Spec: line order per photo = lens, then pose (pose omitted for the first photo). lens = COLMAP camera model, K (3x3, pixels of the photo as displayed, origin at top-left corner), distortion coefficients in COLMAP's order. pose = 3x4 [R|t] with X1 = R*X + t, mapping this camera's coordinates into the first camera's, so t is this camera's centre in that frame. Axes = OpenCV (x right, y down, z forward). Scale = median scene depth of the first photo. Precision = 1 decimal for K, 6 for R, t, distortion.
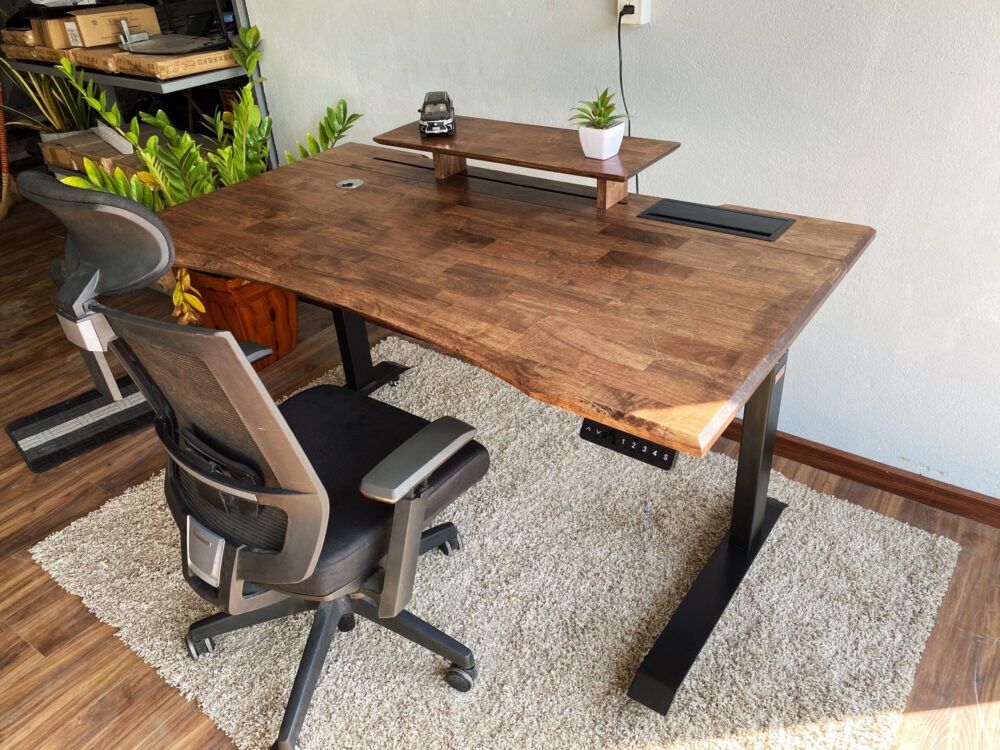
lens RADIAL K [[776.1, 0, 500.0], [0, 776.1, 375.0], [0, 0, 1]] dist [0.023456, -0.010269]
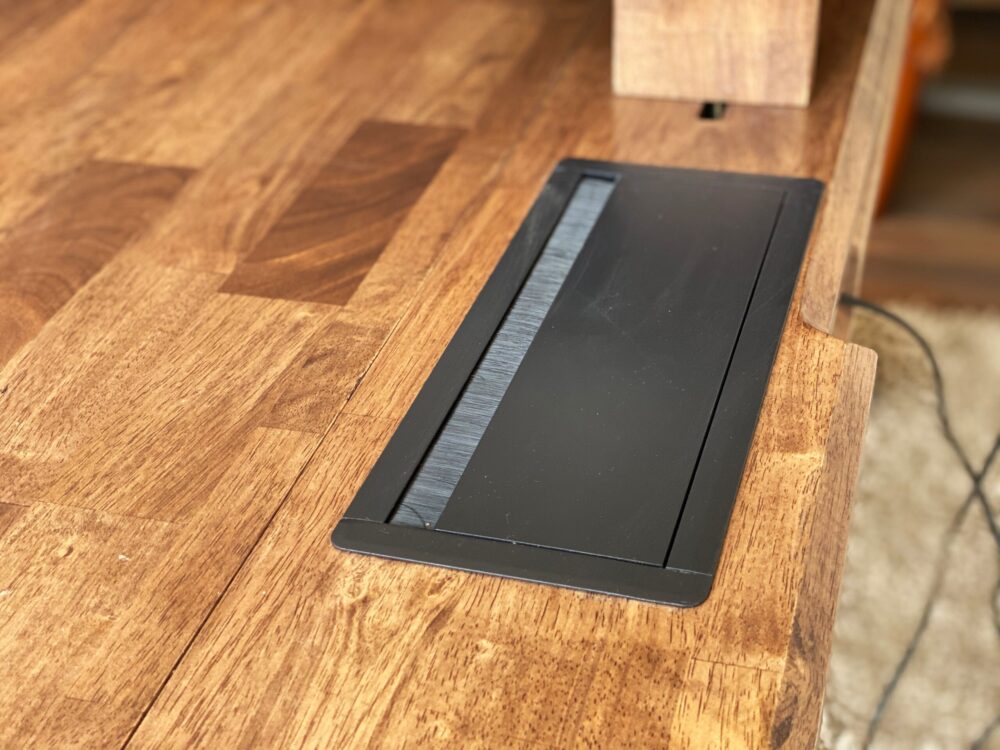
lens RADIAL K [[1515.9, 0, 499.2], [0, 1515.9, 344.2], [0, 0, 1]] dist [0.103570, -0.058802]
pose [[0.345633, 0.553942, -0.757421, 0.541708], [-0.475084, 0.799373, 0.367829, -0.317886], [0.809217, 0.232705, 0.539459, 0.759019]]
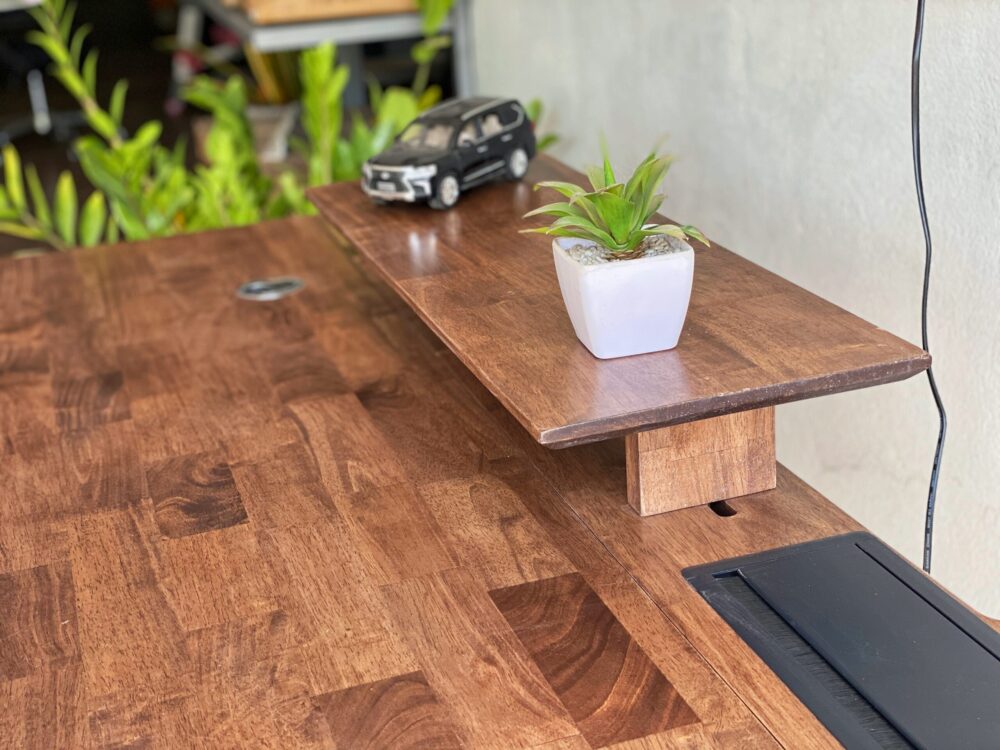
lens RADIAL K [[1515.9, 0, 499.2], [0, 1515.9, 344.2], [0, 0, 1]] dist [0.103570, -0.058802]
pose [[0.821933, 0.202239, -0.532470, 0.406223], [-0.294925, 0.950876, -0.094097, -0.212361], [0.487283, 0.234380, 0.841202, 0.474922]]
